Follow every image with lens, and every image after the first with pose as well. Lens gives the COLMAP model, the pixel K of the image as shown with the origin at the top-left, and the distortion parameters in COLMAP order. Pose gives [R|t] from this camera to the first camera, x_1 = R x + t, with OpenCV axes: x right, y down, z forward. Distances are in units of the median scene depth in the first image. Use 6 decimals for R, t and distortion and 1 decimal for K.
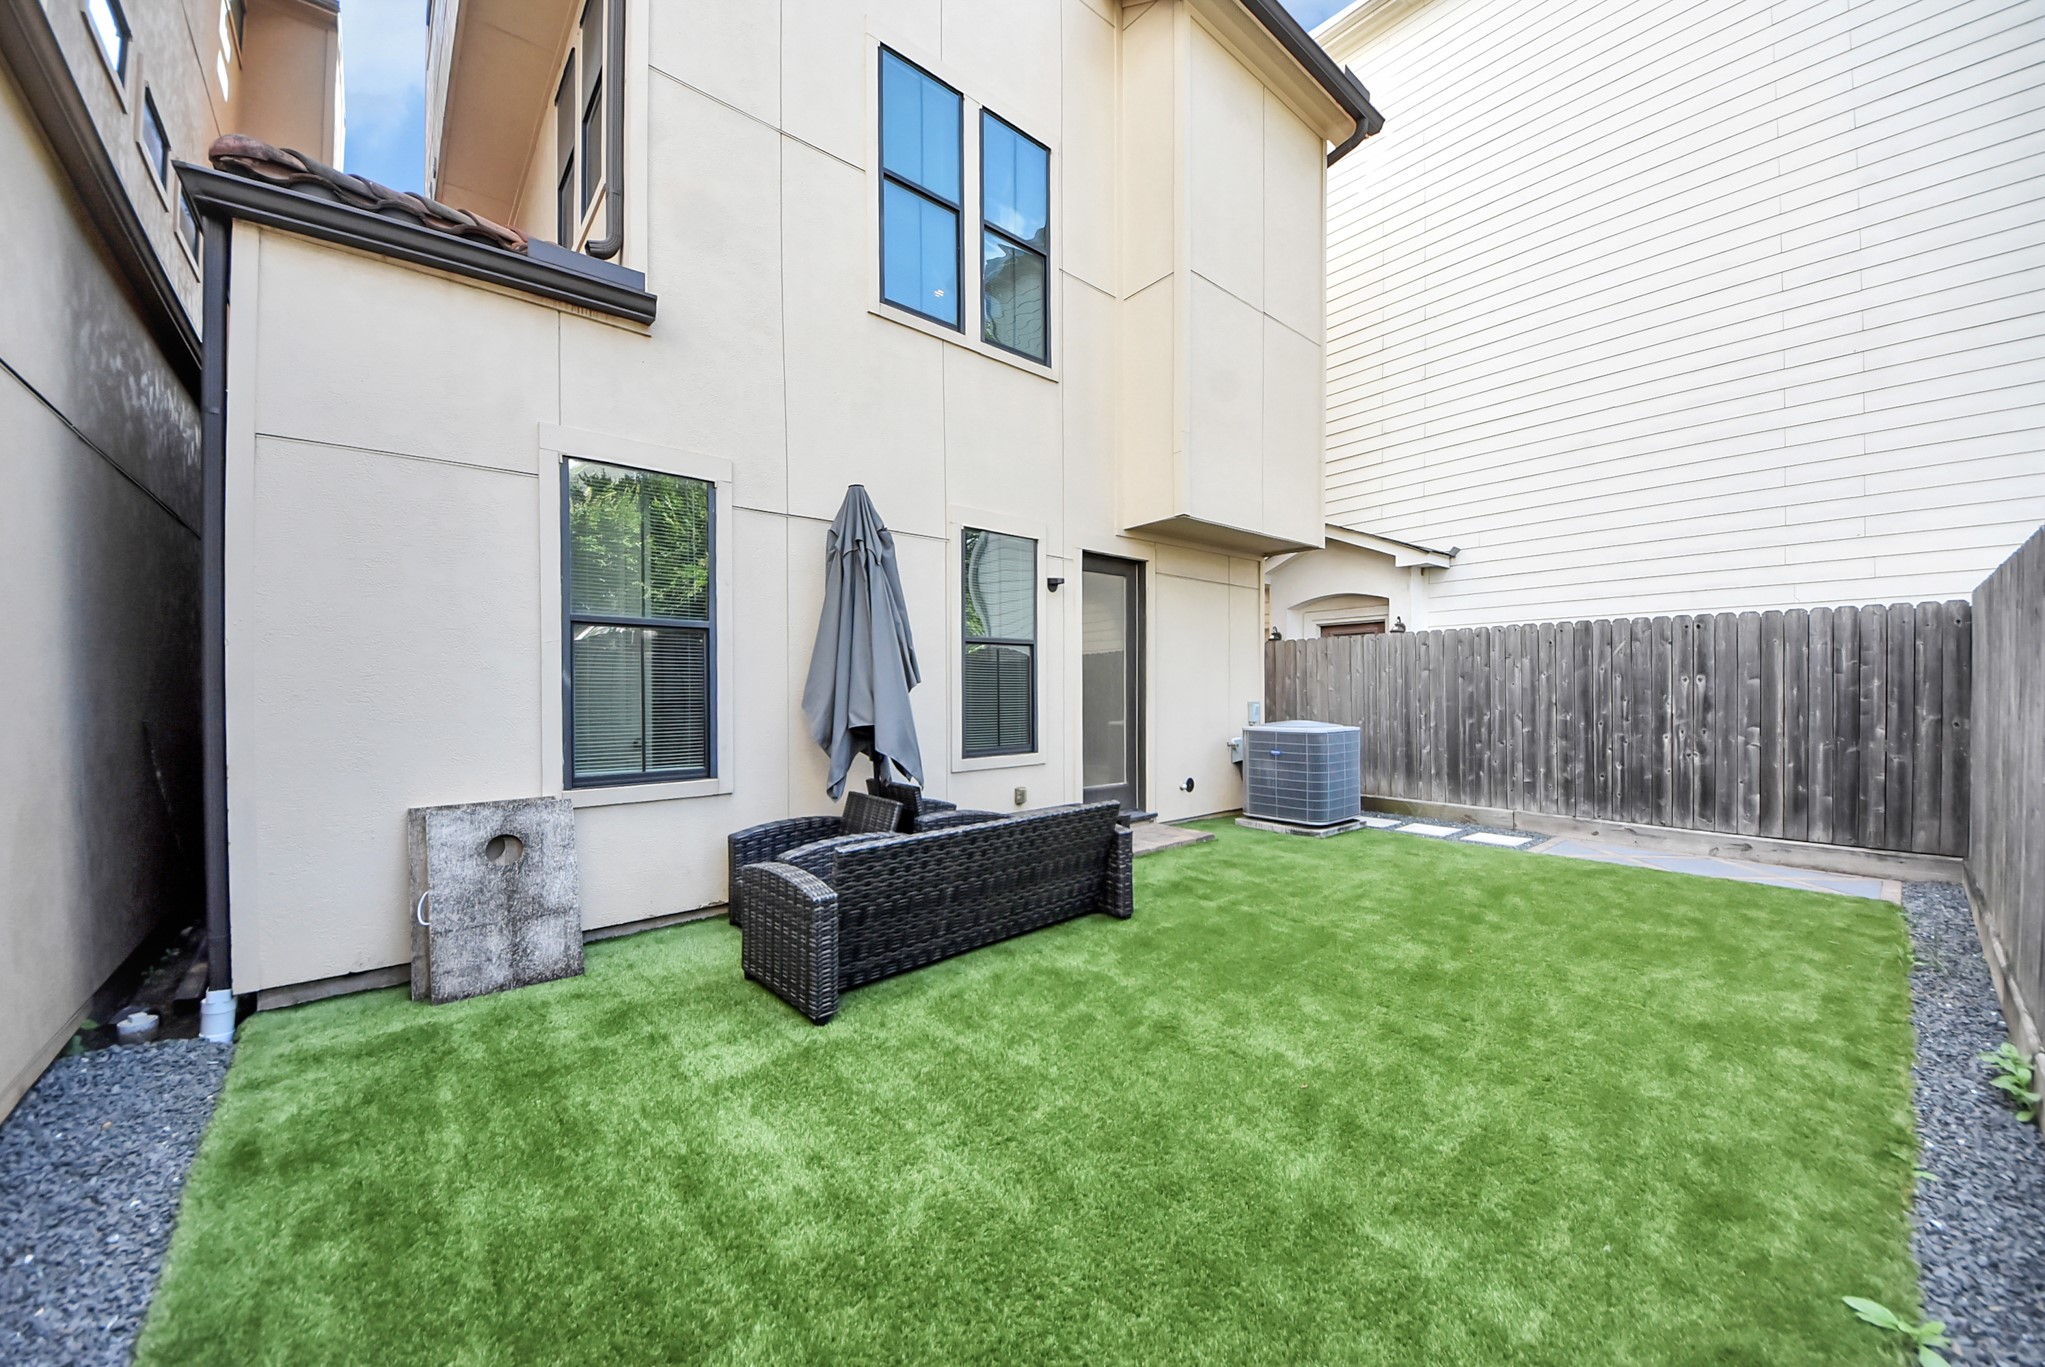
lens RADIAL K [[760.8, 0, 1028.7], [0, 760.8, 690.5], [0, 0, 1]] dist [-0.005717, 0.000509]
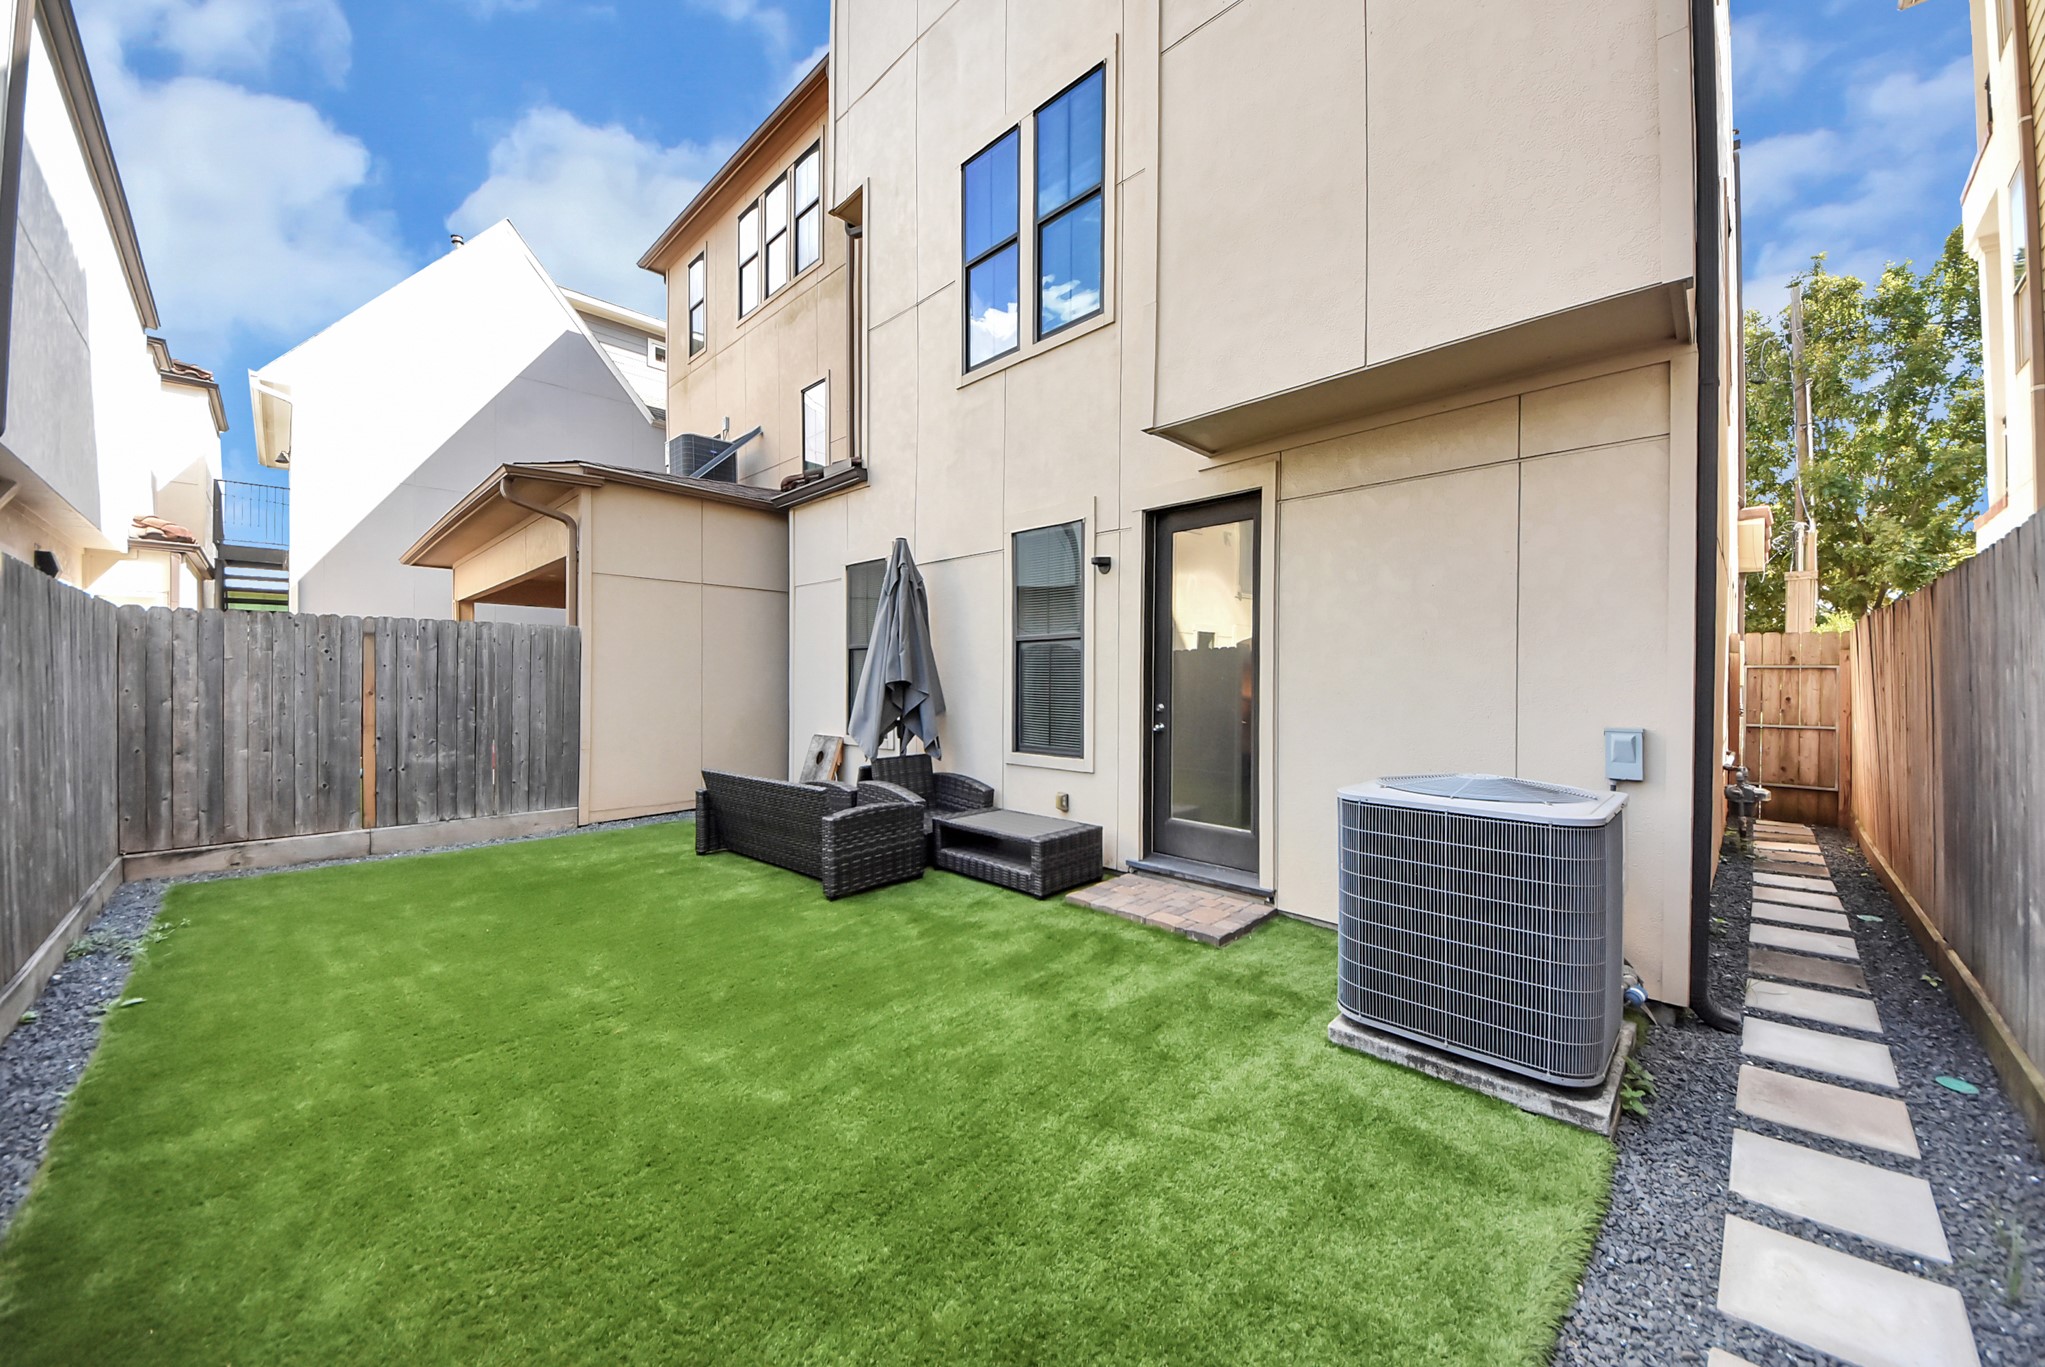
lens RADIAL K [[760.8, 0, 1027.6], [0, 760.8, 679.3], [0, 0, 1]] dist [-0.005717, 0.000509]
pose [[0.071317, -0.003589, -0.997447, 0.947561], [0.001543, 0.999993, -0.003487, -0.009103], [0.997452, -0.001290, 0.071322, 0.919220]]
